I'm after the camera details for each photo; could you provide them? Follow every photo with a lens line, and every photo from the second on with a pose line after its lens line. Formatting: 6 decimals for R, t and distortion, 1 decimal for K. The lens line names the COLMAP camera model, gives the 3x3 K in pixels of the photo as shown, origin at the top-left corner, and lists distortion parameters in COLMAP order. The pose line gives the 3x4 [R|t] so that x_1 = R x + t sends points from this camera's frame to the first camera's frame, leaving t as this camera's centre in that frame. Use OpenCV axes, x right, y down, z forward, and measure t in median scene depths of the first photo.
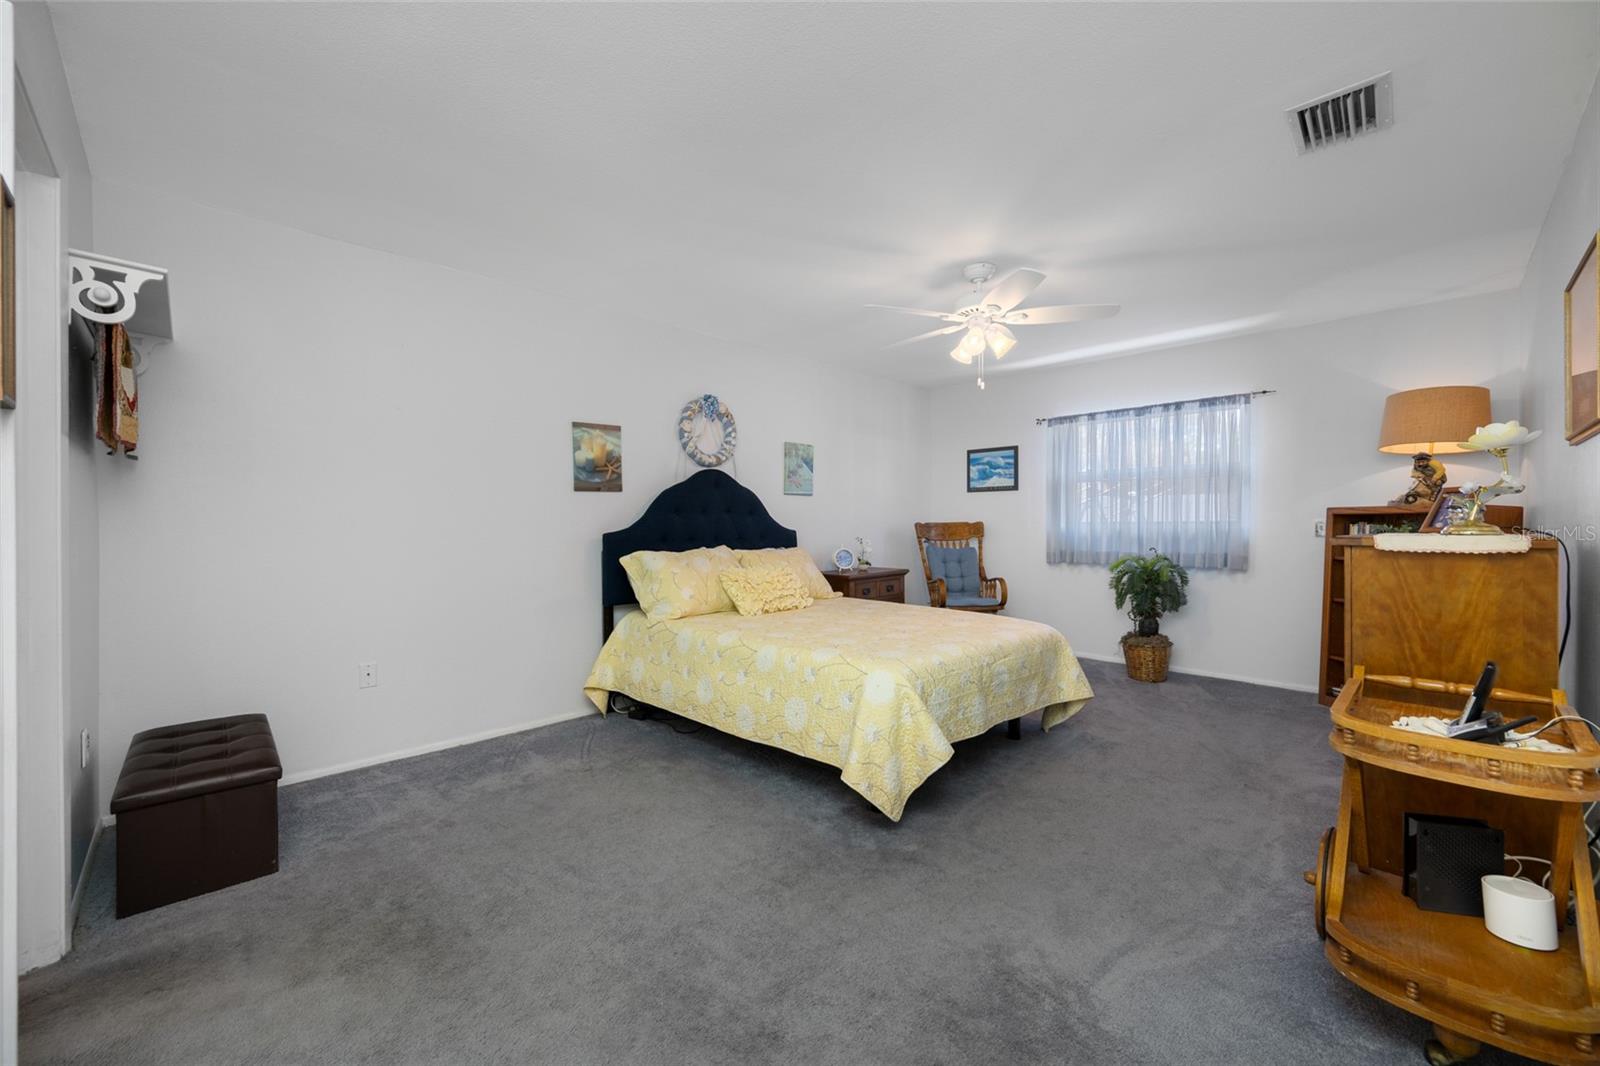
lens RADIAL K [[625.6, 0, 799.6], [0, 625.6, 527.6], [0, 0, 1]] dist [0.000243, -0.000025]
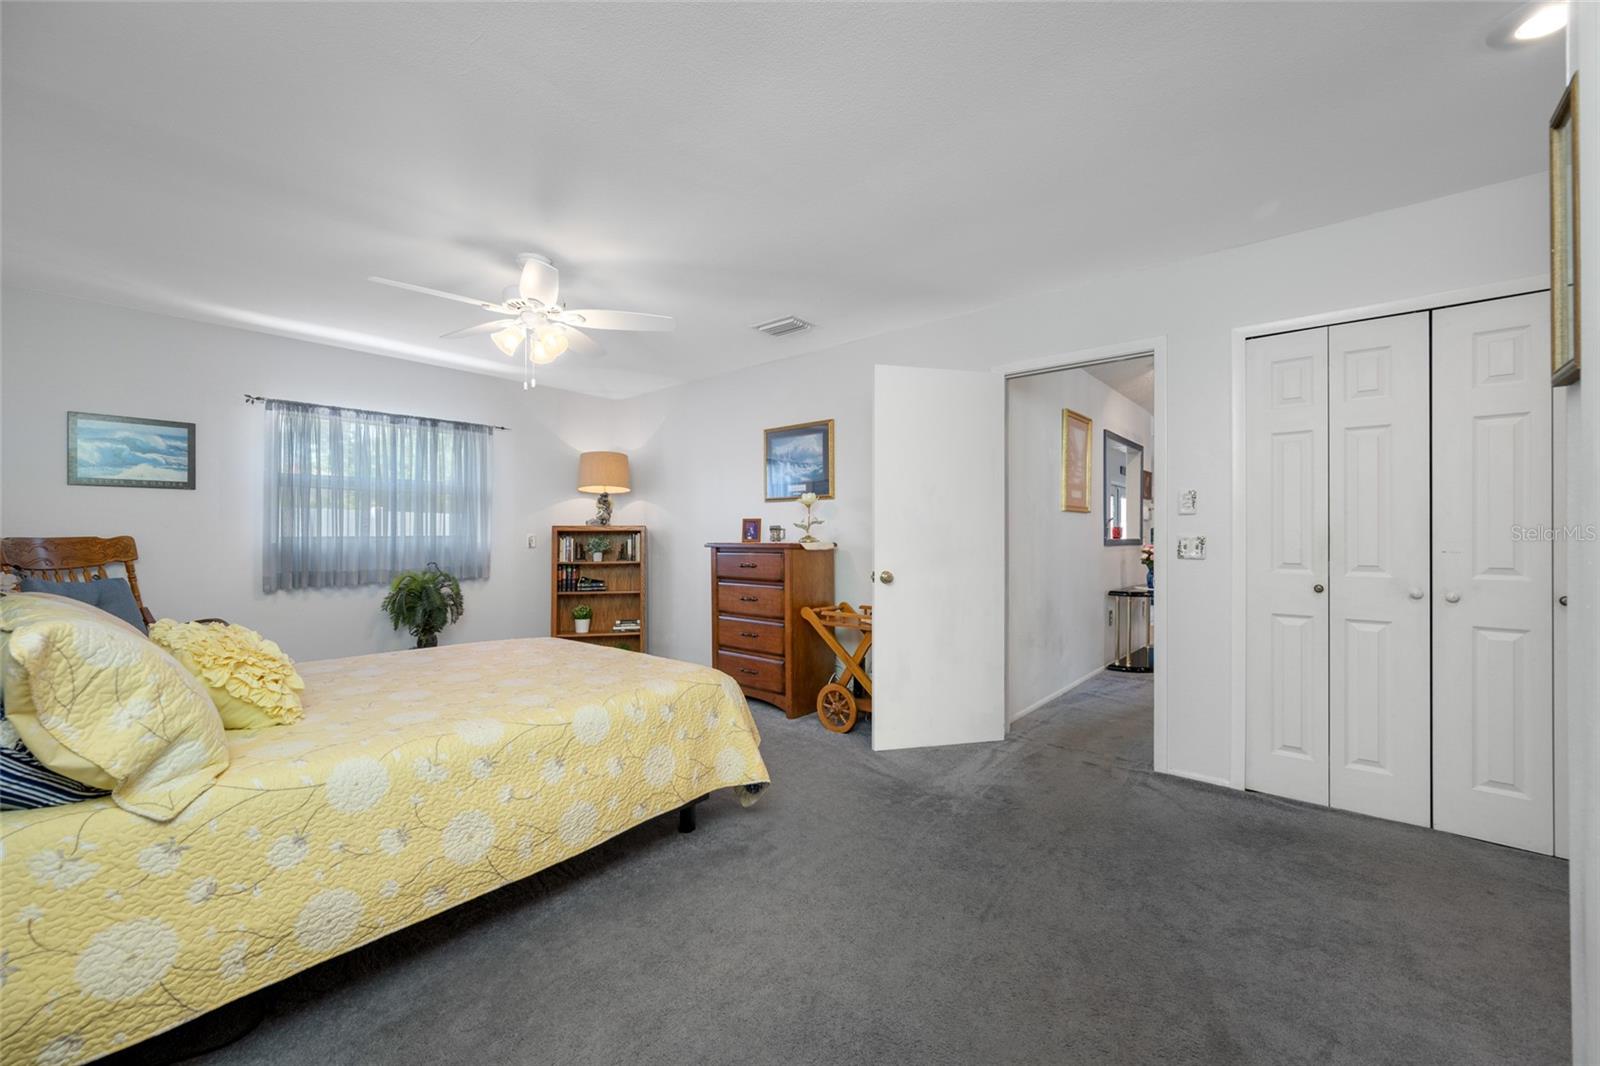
lens RADIAL K [[640.6, 0, 800.0], [0, 640.6, 533.0], [0, 0, 1]] dist [0.000102, 0.000013]
pose [[-0.082533, 0.008022, 0.996556, -0.382245], [0.009904, 0.999925, -0.007229, -0.001099], [-0.996539, 0.009273, -0.082606, 0.389356]]
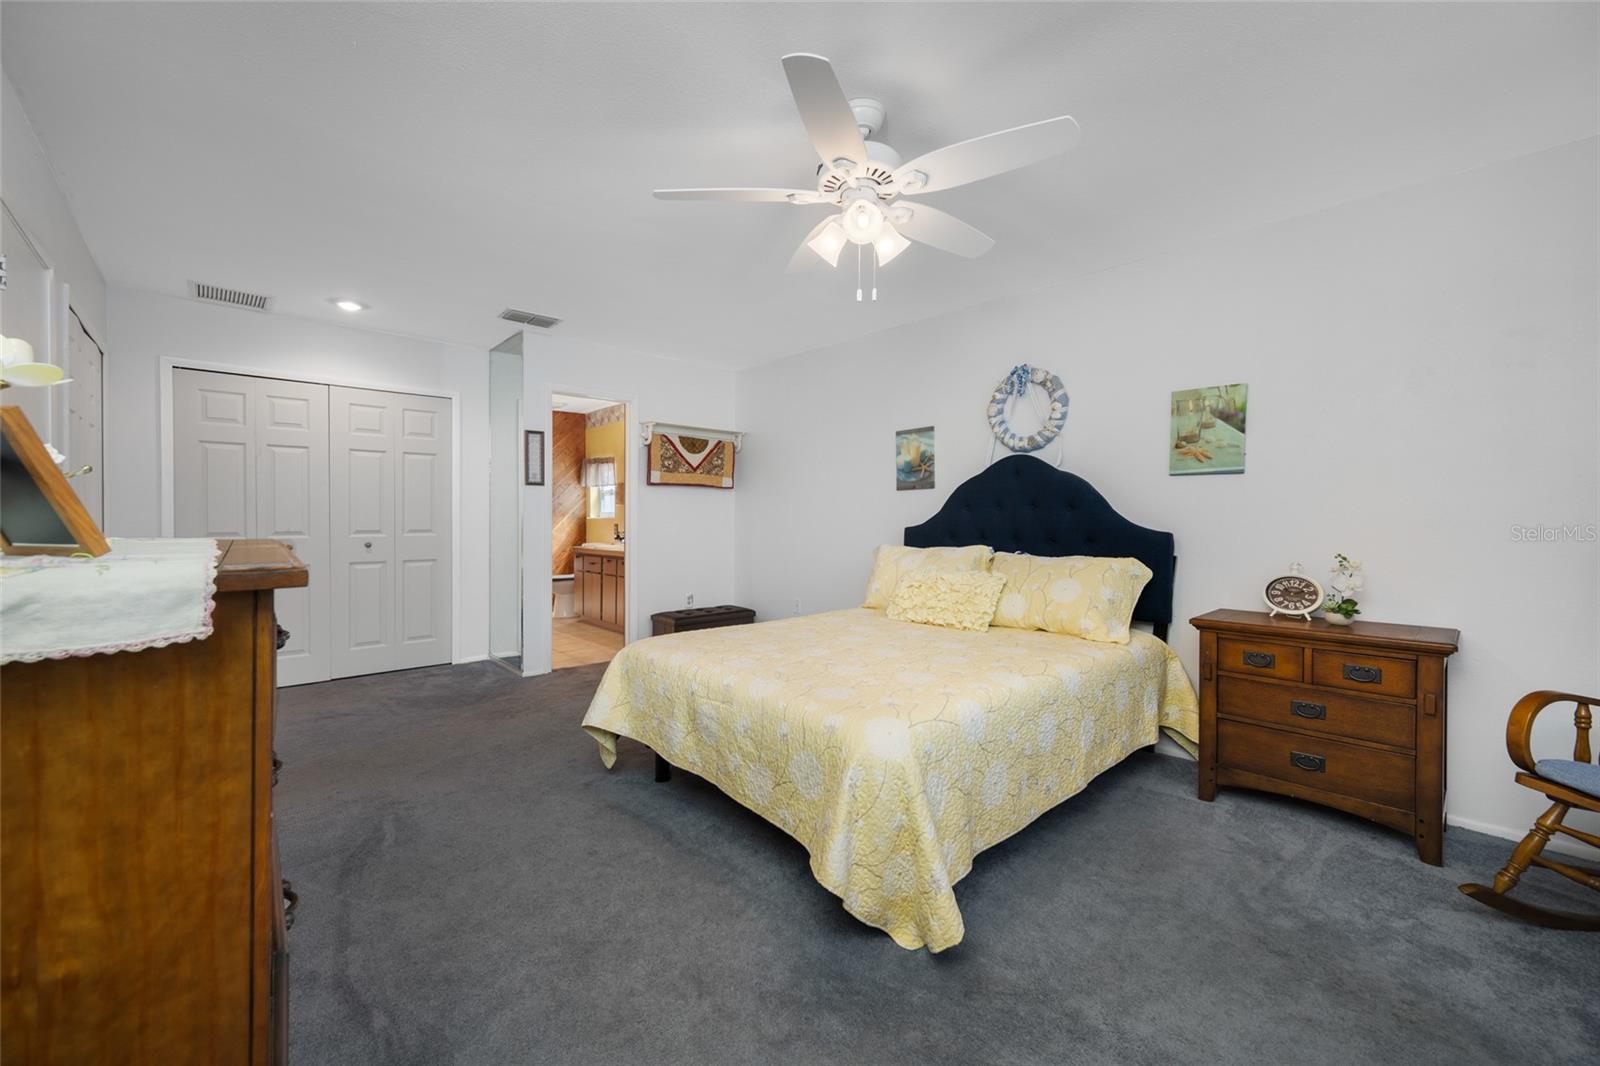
lens RADIAL K [[625.6, 0, 799.6], [0, 625.6, 527.6], [0, 0, 1]] dist [0.000243, -0.000025]
pose [[-0.034527, 0.020430, -0.999195, 1.339767], [-0.015941, 0.999653, 0.020990, -0.018055], [0.999277, 0.016653, -0.034189, 1.412893]]
